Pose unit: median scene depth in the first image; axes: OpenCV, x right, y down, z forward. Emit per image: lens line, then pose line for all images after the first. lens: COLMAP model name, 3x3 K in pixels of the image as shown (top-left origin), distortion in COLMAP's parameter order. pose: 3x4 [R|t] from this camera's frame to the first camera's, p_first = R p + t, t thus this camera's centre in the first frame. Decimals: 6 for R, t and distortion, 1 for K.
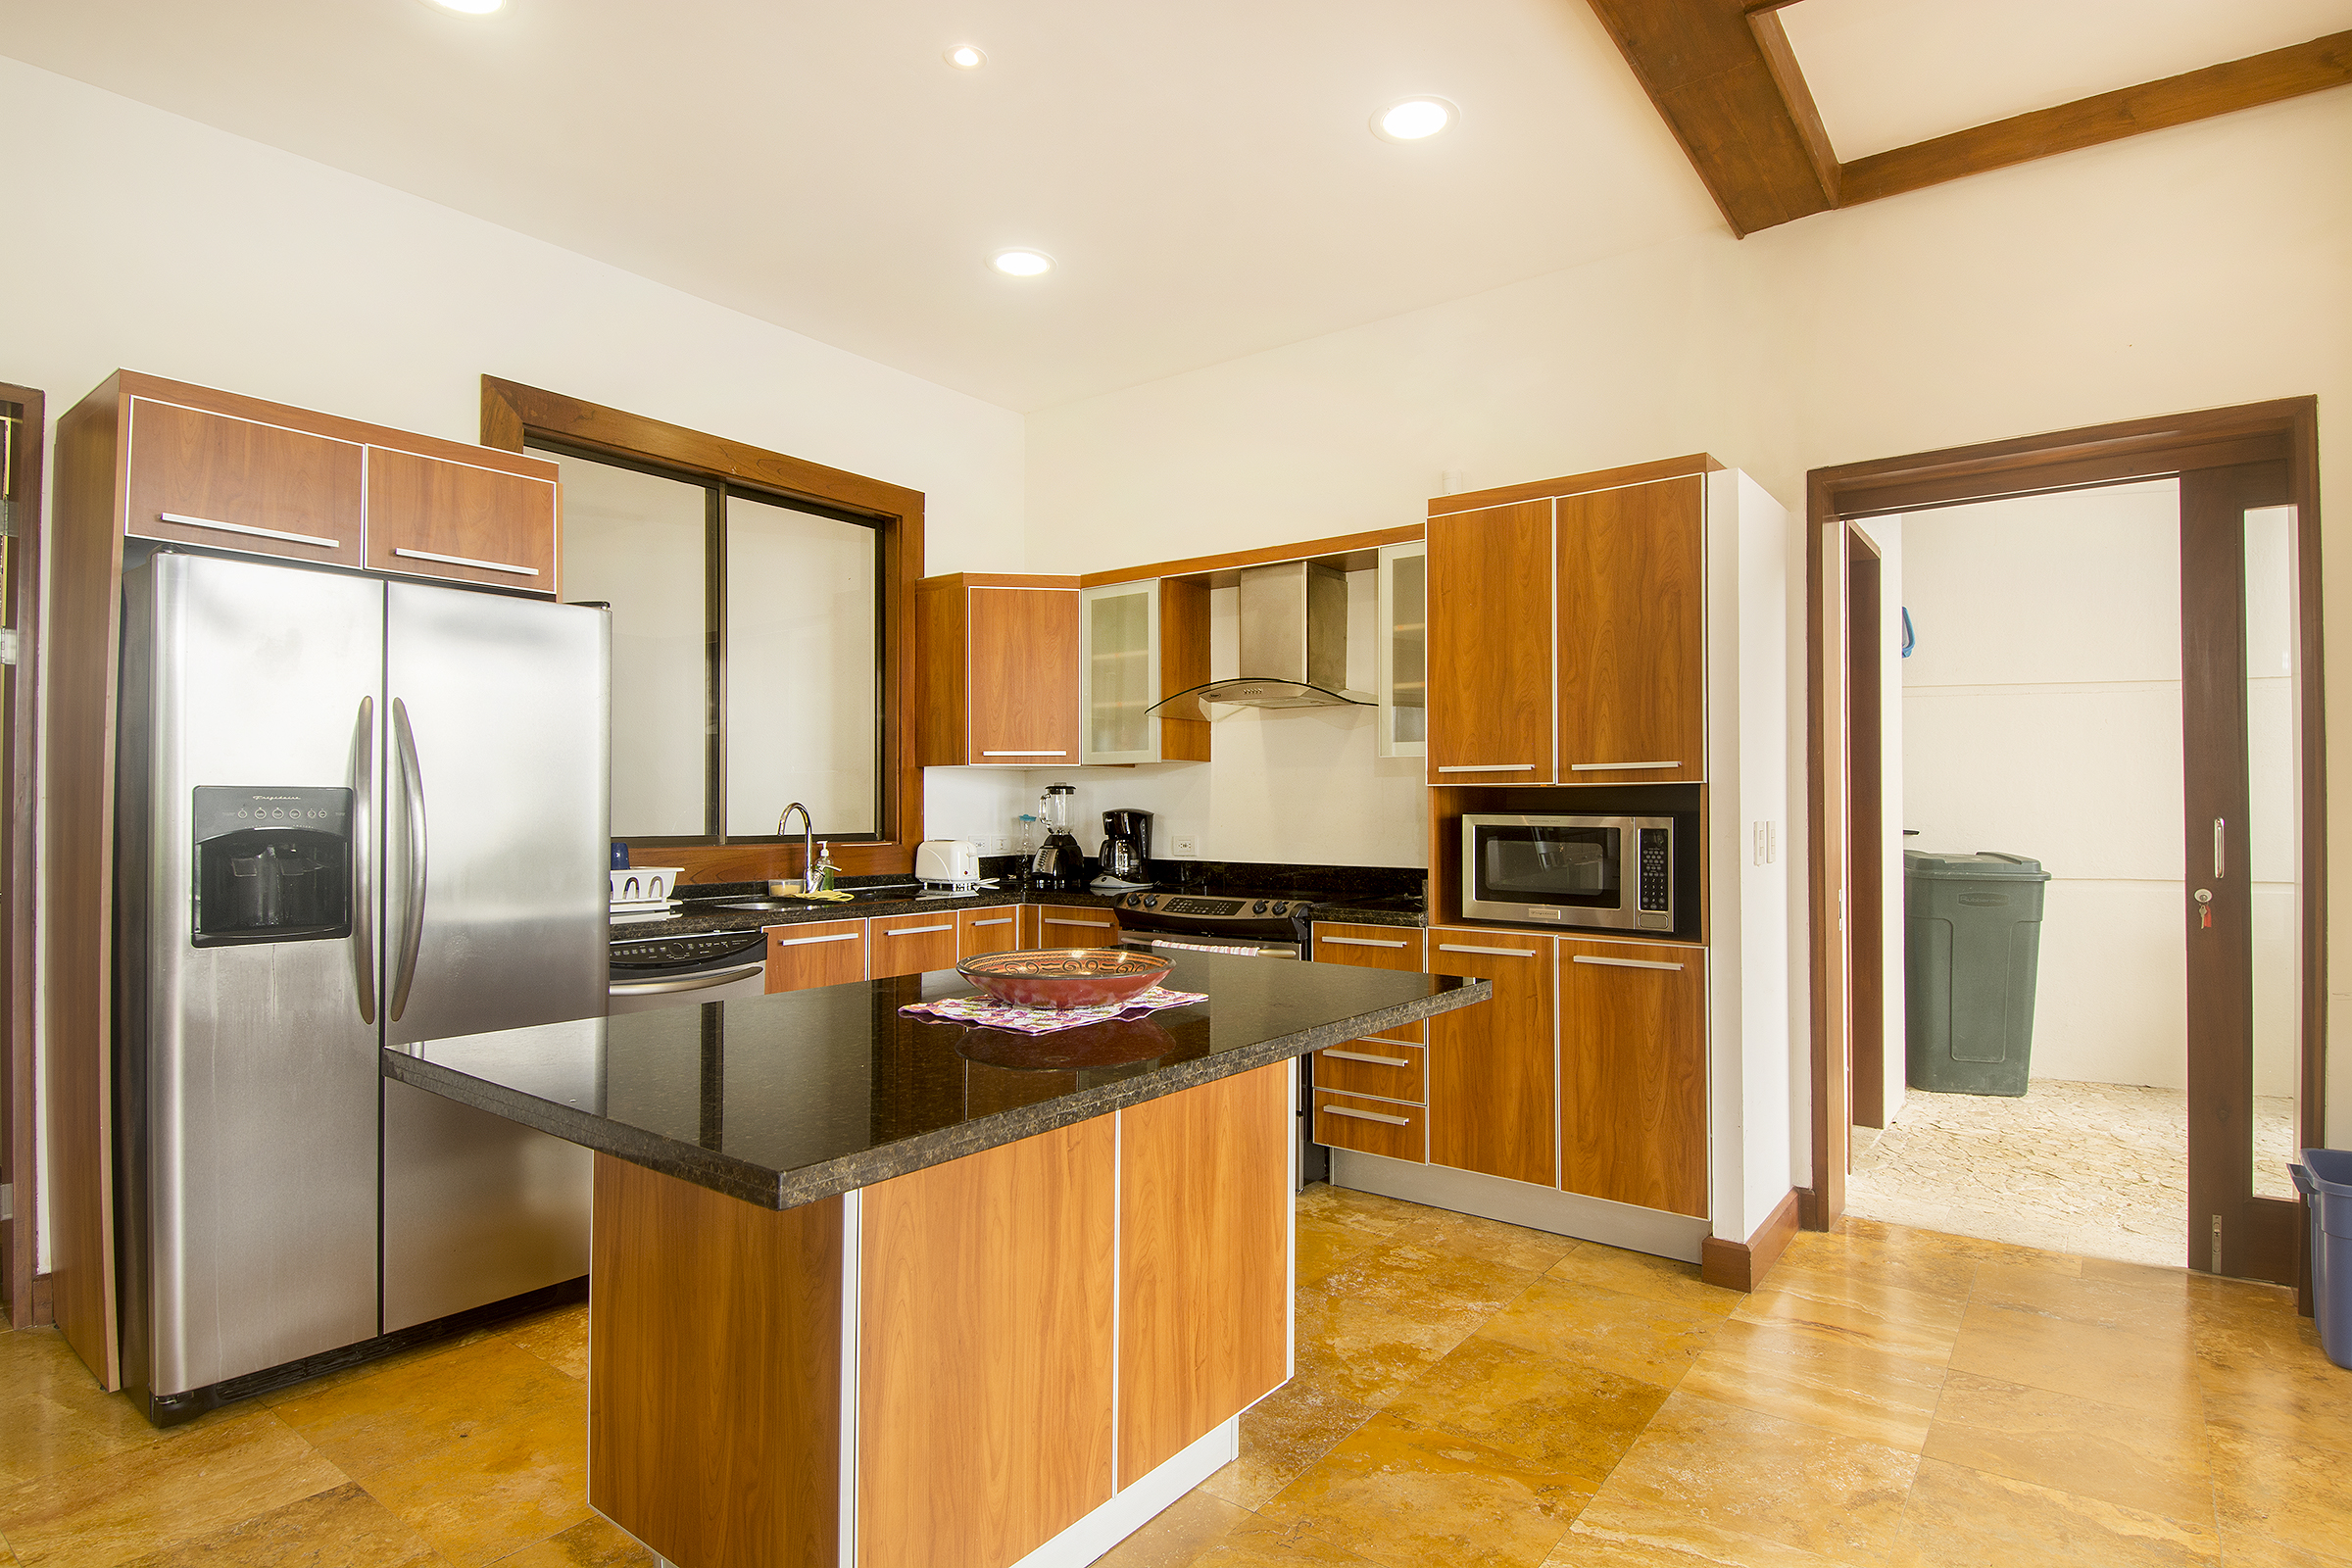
lens RADIAL K [[1242.2, 0, 1176.0], [0, 1242.2, 784.0], [0, 0, 1]] dist [0.032934, -0.049106]
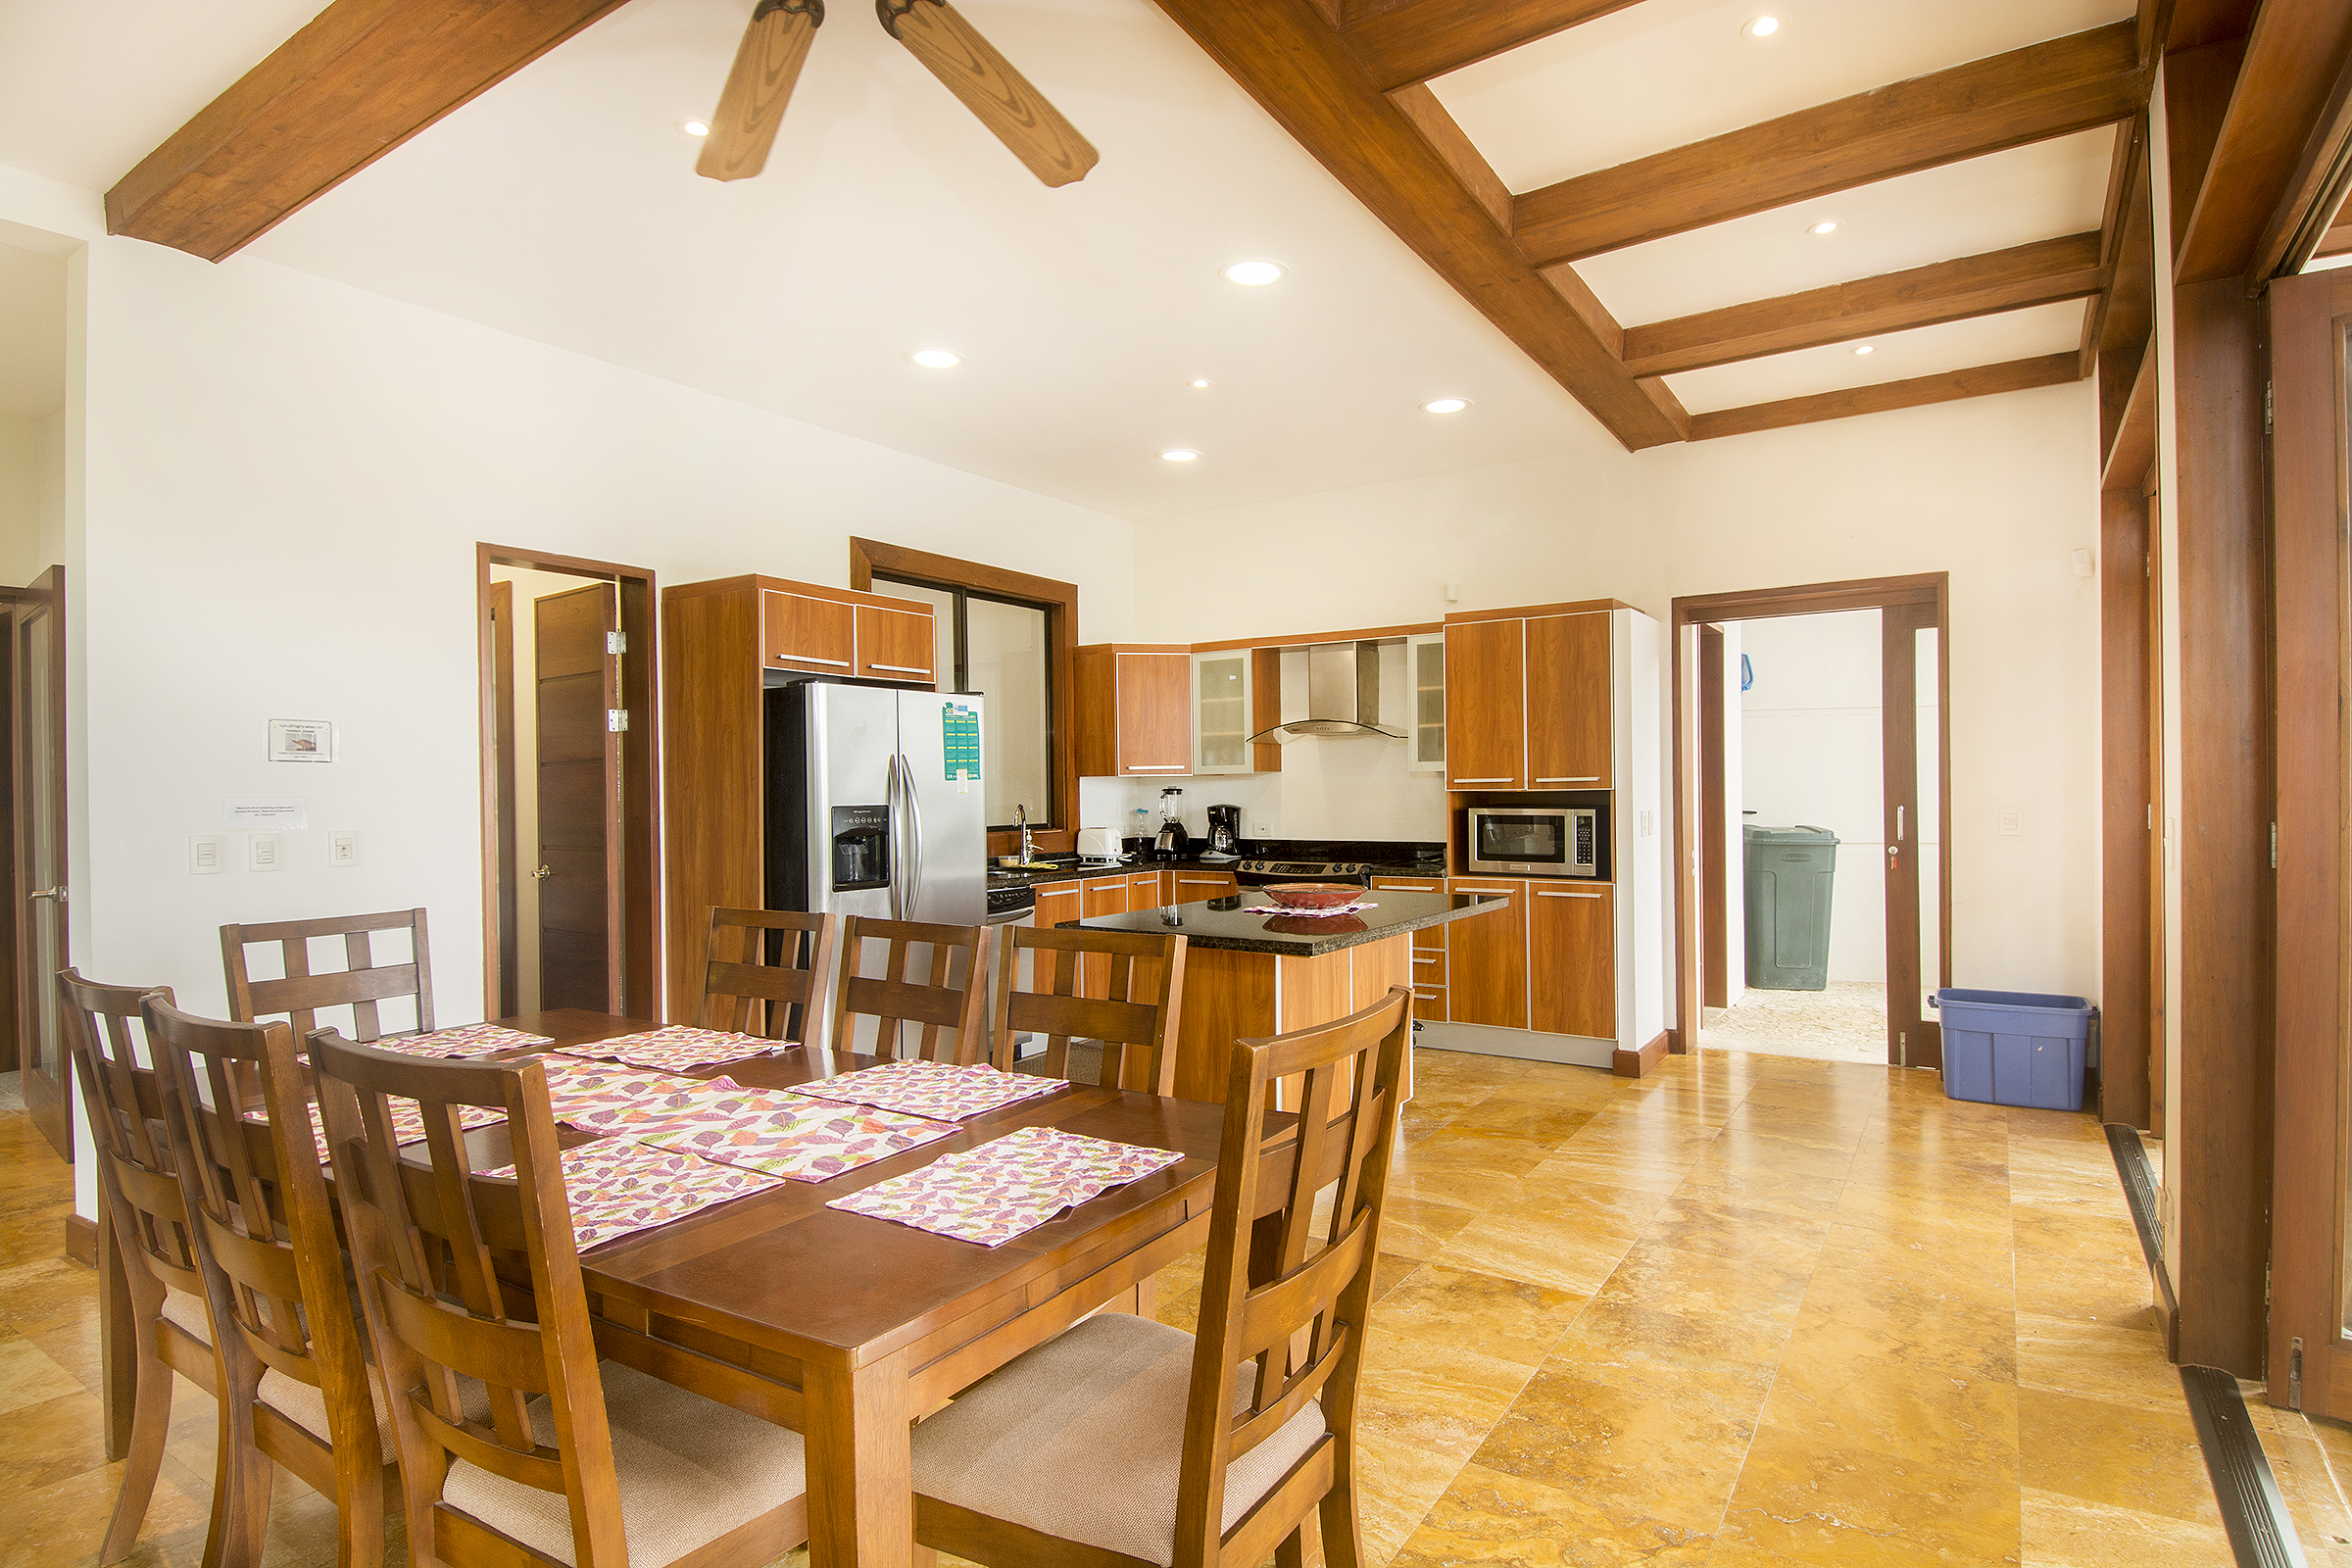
lens RADIAL K [[1211.5, 0, 1176.0], [0, 1211.5, 784.0], [0, 0, 1]] dist [0.001107, 0.000115]
pose [[0.998165, -0.011680, 0.059413, -0.227692], [0.010848, 0.999839, 0.014311, -0.031528], [-0.059570, -0.013640, 0.998131, -0.519864]]
